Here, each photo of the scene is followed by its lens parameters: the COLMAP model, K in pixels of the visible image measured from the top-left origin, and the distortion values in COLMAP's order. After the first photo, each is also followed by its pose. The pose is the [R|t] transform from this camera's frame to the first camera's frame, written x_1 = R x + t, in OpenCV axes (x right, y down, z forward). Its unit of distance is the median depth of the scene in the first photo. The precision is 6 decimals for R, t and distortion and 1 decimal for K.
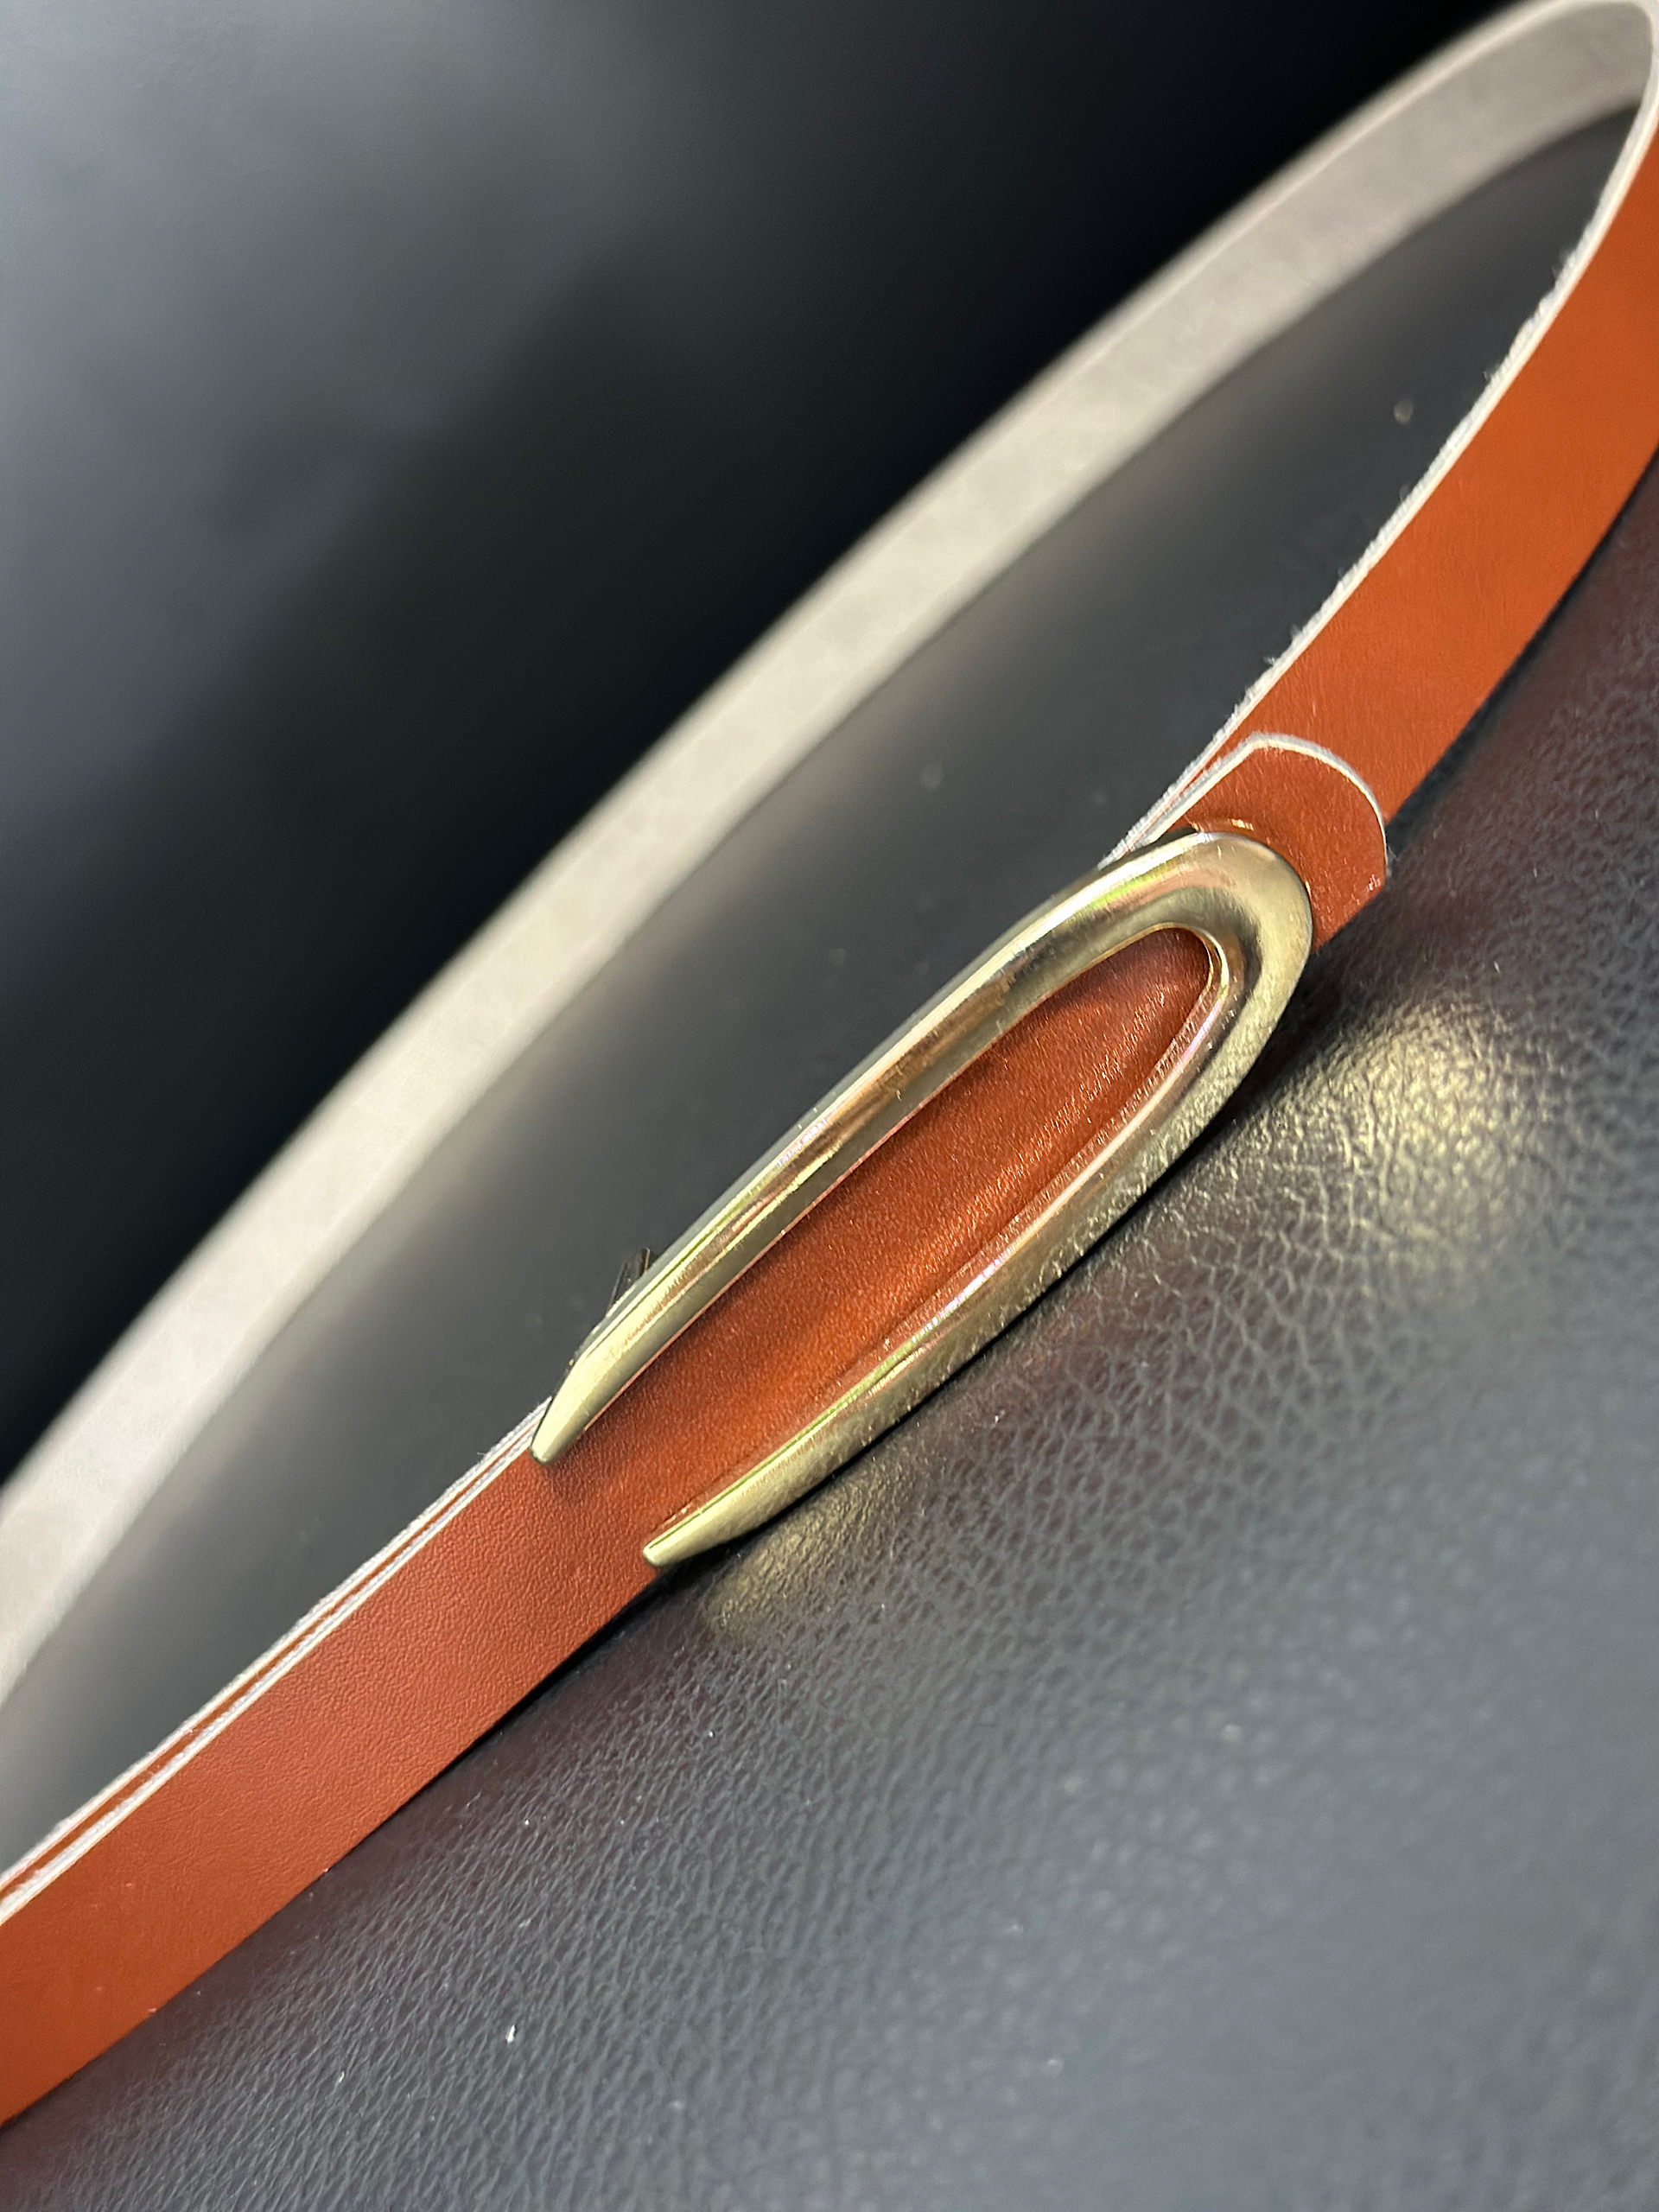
lens RADIAL K [[3126.5, 0, 829.5], [0, 3126.5, 1106.0], [0, 0, 1]] dist [0.189810, -0.579952]
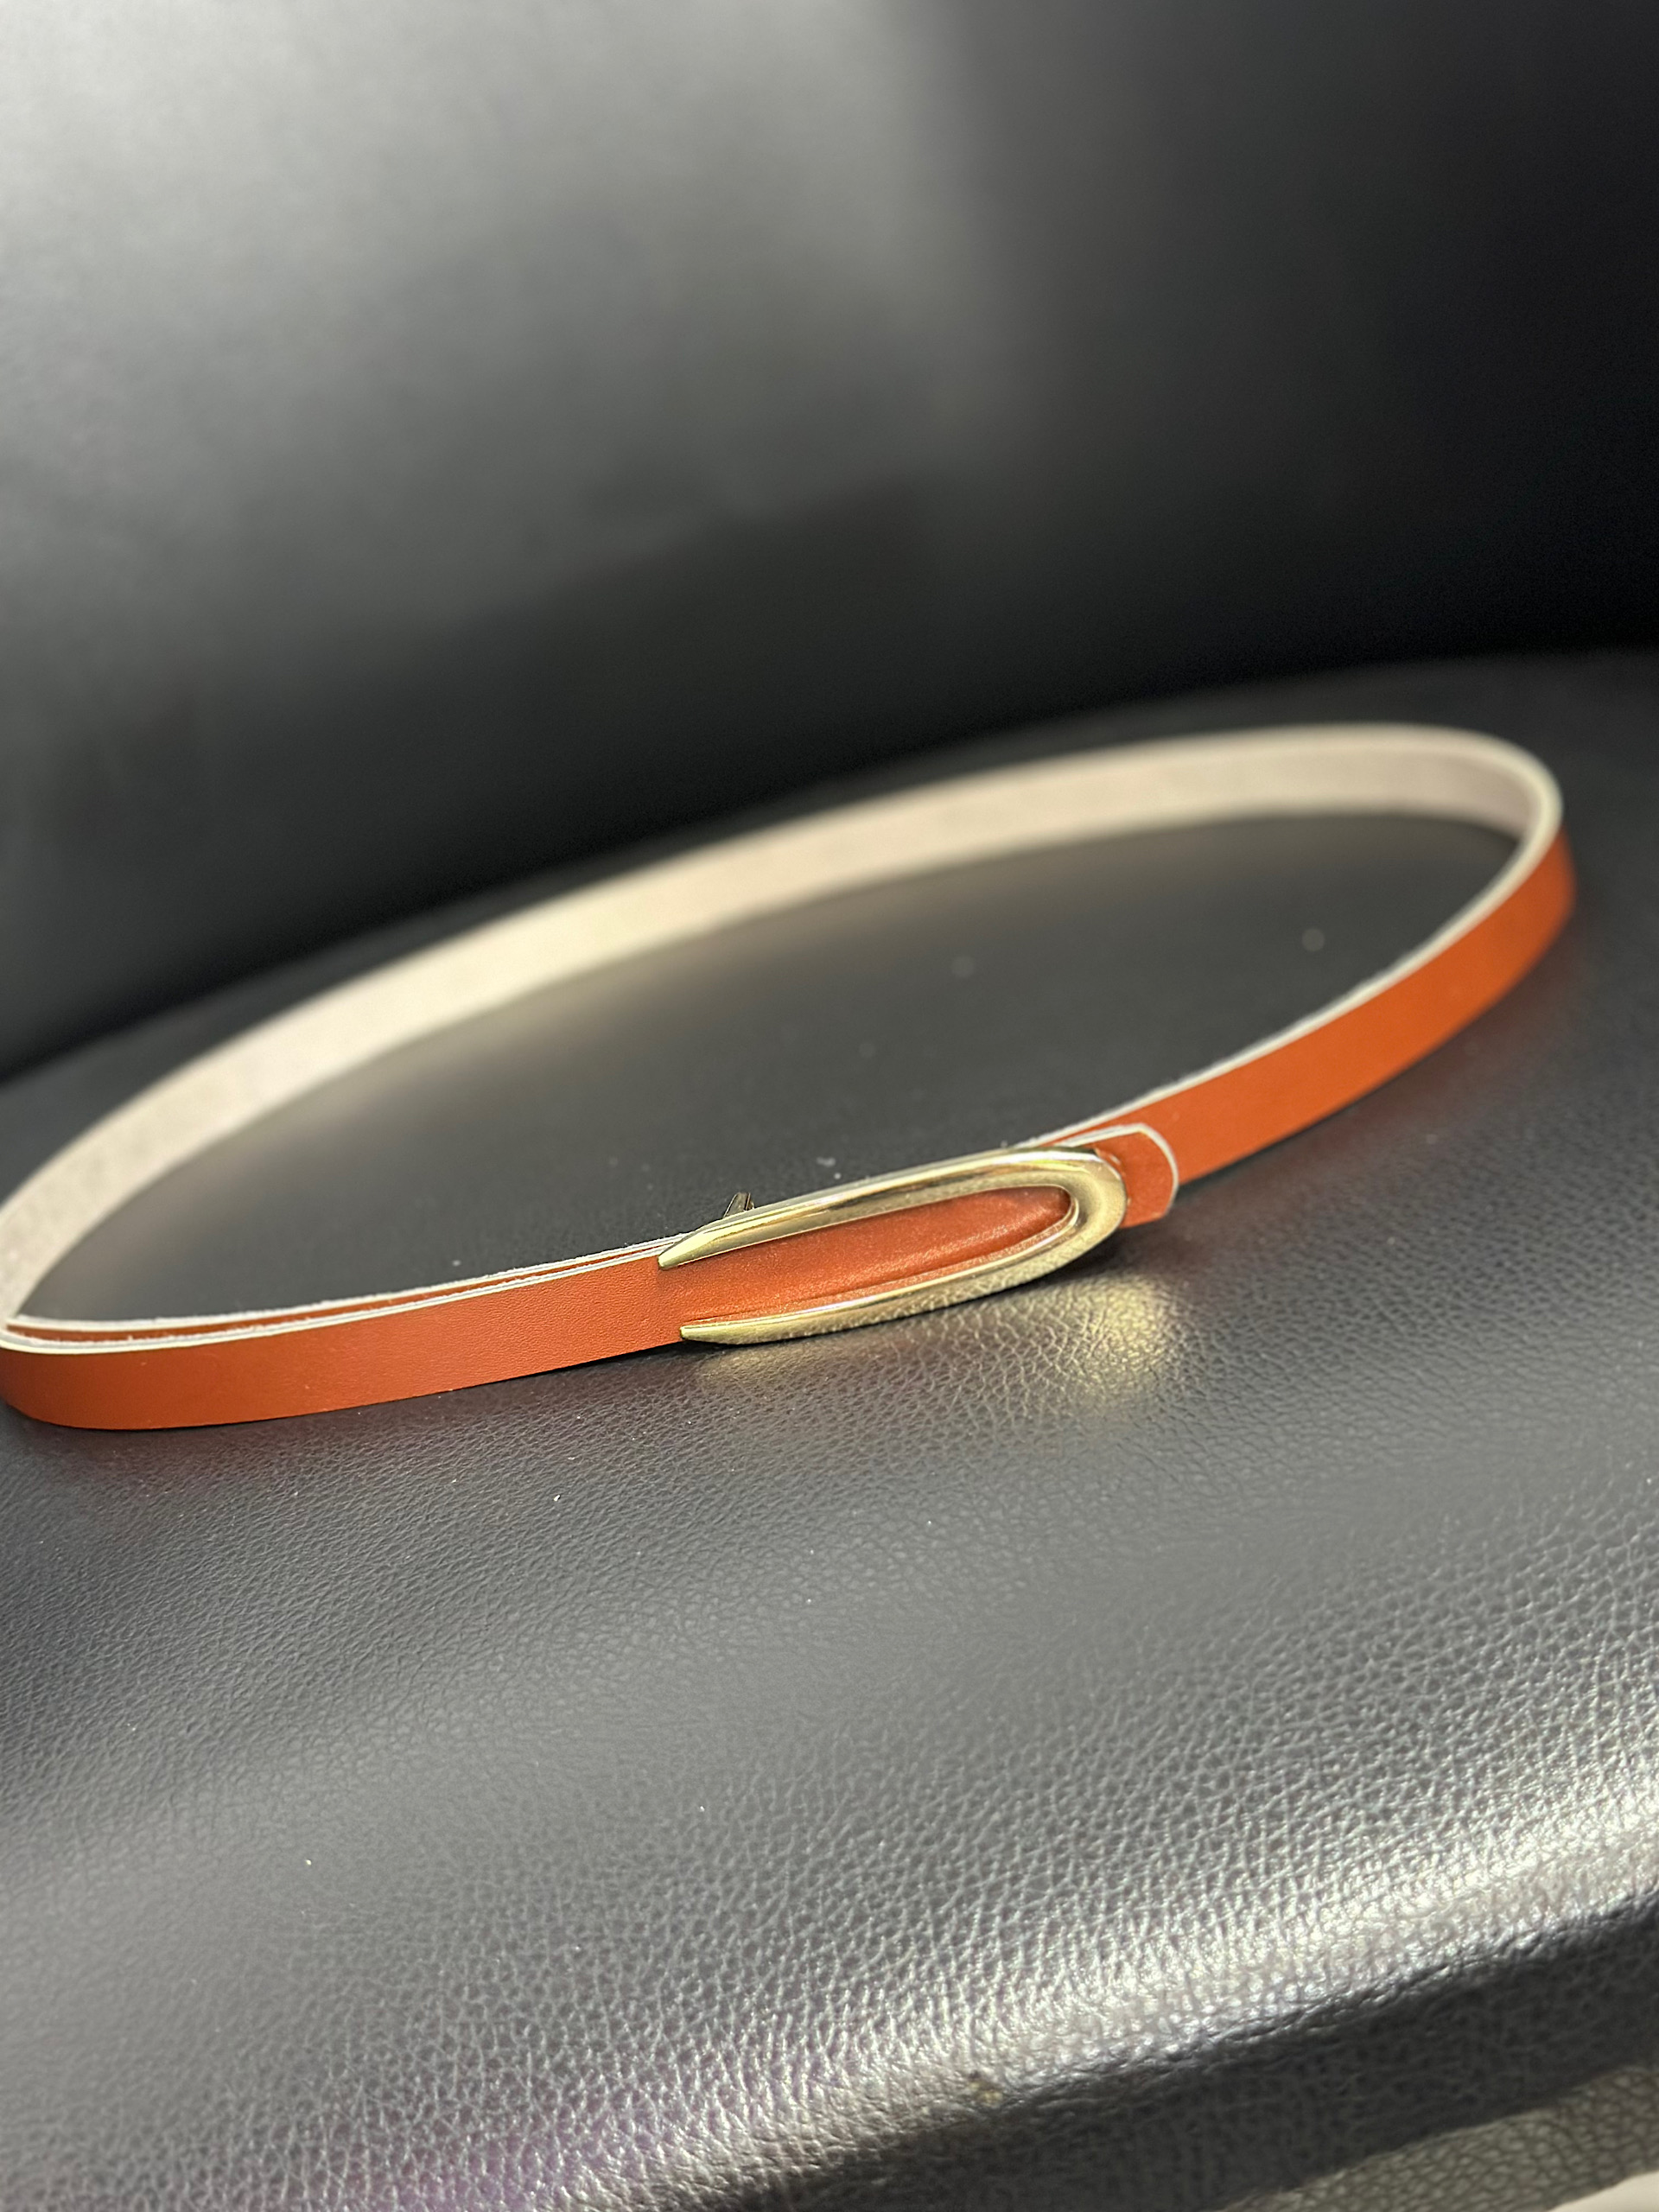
lens RADIAL K [[3126.5, 0, 829.5], [0, 3126.5, 1106.0], [0, 0, 1]] dist [0.189810, -0.579952]
pose [[0.871045, 0.483556, 0.086342, -0.228622], [-0.486416, 0.873607, 0.014509, -0.059733], [-0.068413, -0.054636, 0.996160, -1.040170]]
